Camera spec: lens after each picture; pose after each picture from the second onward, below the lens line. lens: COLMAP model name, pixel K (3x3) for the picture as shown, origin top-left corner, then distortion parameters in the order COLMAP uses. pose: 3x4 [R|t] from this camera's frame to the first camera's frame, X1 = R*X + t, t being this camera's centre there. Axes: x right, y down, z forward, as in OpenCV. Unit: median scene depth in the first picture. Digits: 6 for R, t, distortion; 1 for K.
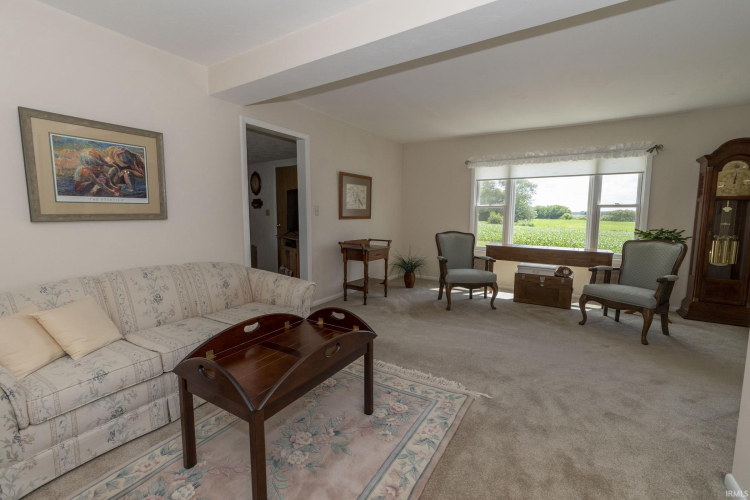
lens RADIAL K [[329.4, 0, 375.0], [0, 329.4, 250.0], [0, 0, 1]] dist [-0.001048, -0.000135]
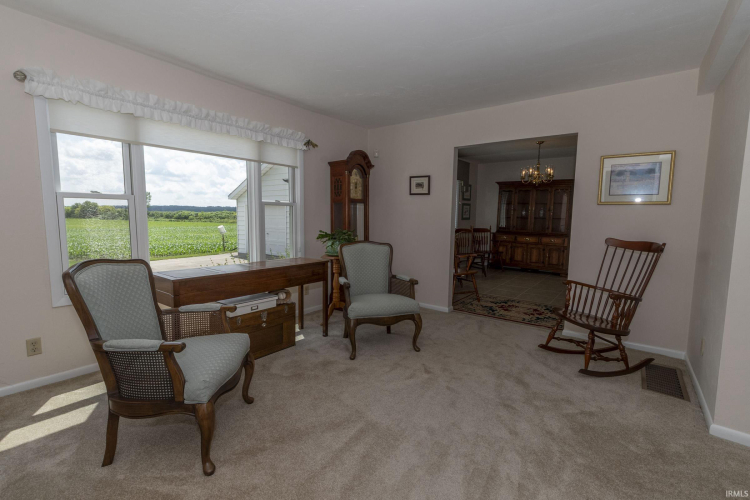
lens RADIAL K [[329.4, 0, 375.0], [0, 329.4, 250.0], [0, 0, 1]] dist [-0.001048, -0.000135]
pose [[0.124589, -0.100401, 0.987116, -0.078845], [0.101388, 0.990948, 0.087995, -0.072358], [-0.987015, 0.089118, 0.133641, 0.707233]]
